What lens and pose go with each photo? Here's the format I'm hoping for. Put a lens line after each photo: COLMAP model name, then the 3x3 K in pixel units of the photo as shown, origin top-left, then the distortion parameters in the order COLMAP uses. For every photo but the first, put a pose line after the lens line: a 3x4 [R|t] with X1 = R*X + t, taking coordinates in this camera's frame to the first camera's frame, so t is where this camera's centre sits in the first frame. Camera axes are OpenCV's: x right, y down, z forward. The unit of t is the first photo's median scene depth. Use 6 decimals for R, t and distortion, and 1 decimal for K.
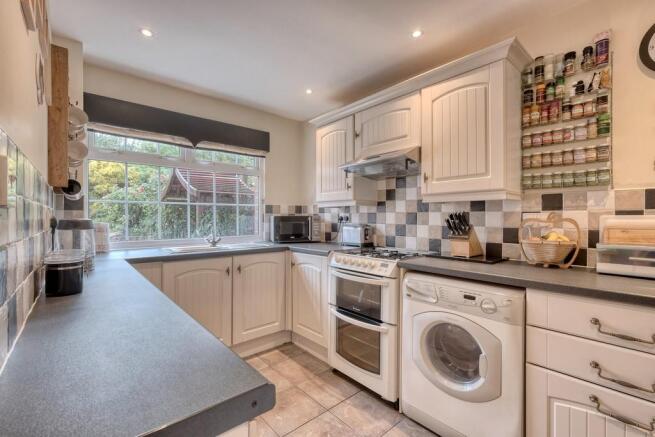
lens RADIAL K [[284.8, 0, 322.6], [0, 284.8, 217.8], [0, 0, 1]] dist [-0.002919, 0.000089]
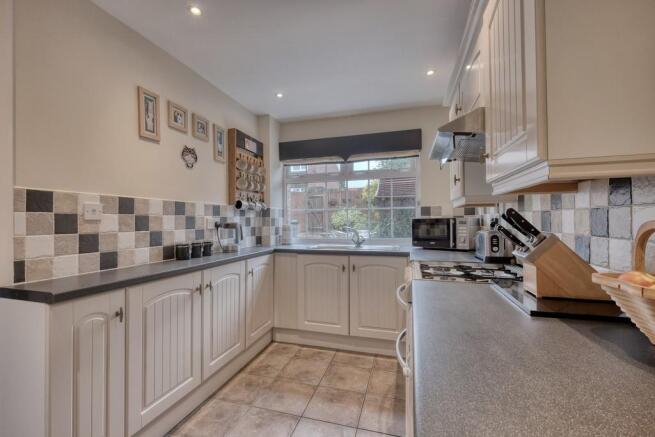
lens RADIAL K [[284.8, 0, 323.2], [0, 284.8, 219.8], [0, 0, 1]] dist [-0.002919, 0.000089]
pose [[0.535792, -0.007223, -0.844319, 0.507052], [0.007491, 0.999965, -0.003800, -0.001622], [0.844317, -0.004289, 0.535827, 0.279265]]
